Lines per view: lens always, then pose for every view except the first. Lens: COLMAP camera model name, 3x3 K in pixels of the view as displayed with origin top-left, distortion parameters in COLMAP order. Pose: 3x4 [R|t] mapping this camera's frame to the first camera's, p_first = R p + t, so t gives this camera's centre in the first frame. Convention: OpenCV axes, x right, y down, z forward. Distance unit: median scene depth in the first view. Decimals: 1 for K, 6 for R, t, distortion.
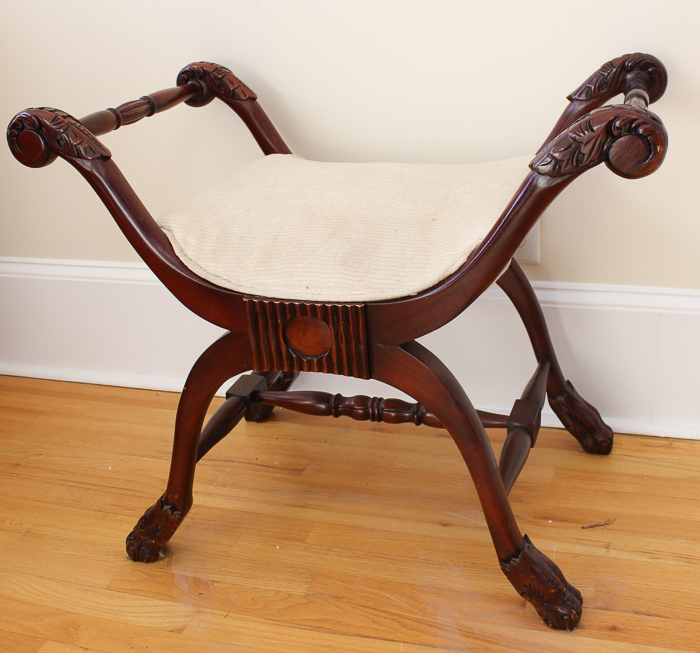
lens RADIAL K [[882.6, 0, 396.4], [0, 882.6, 335.5], [0, 0, 1]] dist [-0.128536, 0.000000]
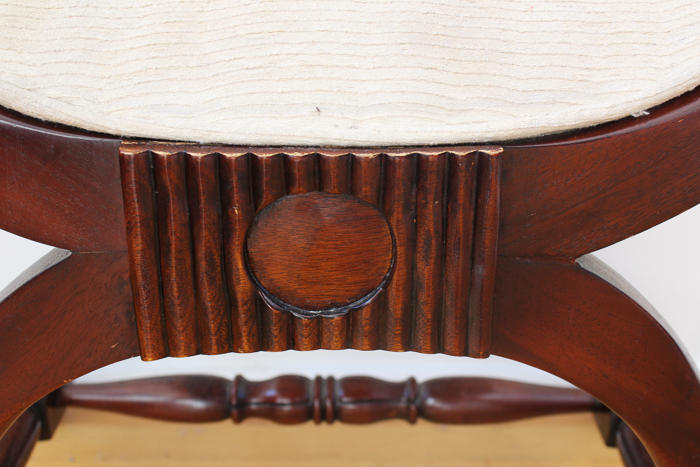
lens RADIAL K [[900.6, 0, 352.7], [0, 900.6, 231.6], [0, 0, 1]] dist [-0.047704, 0.000000]
pose [[0.954406, -0.054434, 0.293507, -0.166809], [0.063357, 0.997771, -0.020972, 0.001304], [-0.291711, 0.038612, 0.955727, 0.566371]]
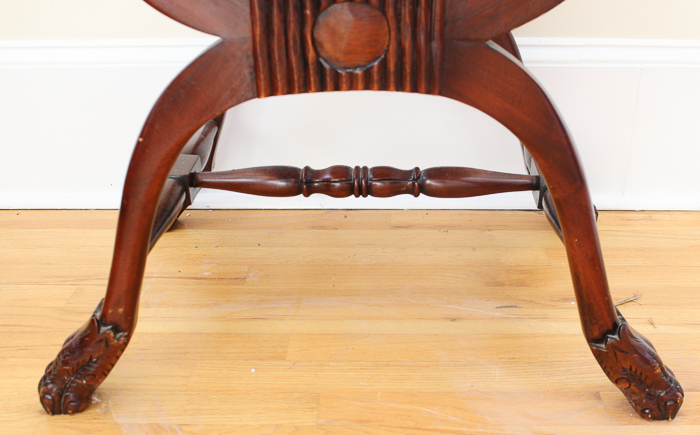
lens RADIAL K [[800.6, 0, 375.6], [0, 800.6, 249.0], [0, 0, 1]] dist [-0.079105, 0.000000]
pose [[0.963362, -0.077864, 0.256652, -0.218529], [0.063686, 0.995972, 0.063113, 0.110658], [-0.260532, -0.044455, 0.964441, 0.344213]]
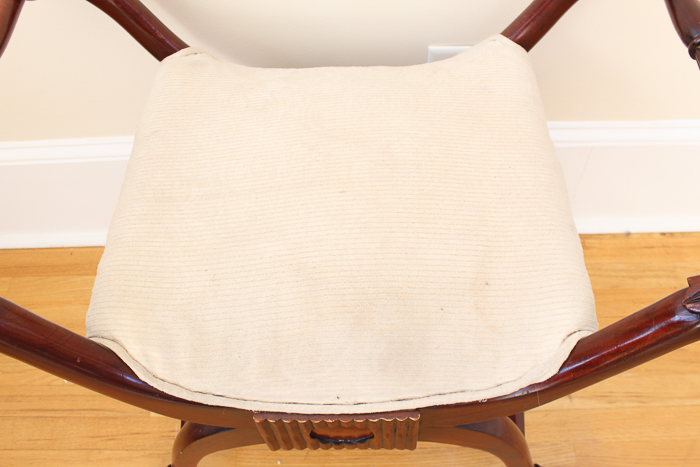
lens RADIAL K [[623.3, 0, 353.5], [0, 623.3, 237.0], [0, 0, 1]] dist [-0.112725, 0.055797]
pose [[0.959746, -0.216930, 0.178406, -0.132236], [0.100298, 0.858016, 0.503735, -0.383229], [-0.262351, -0.465564, 0.845235, 0.518333]]
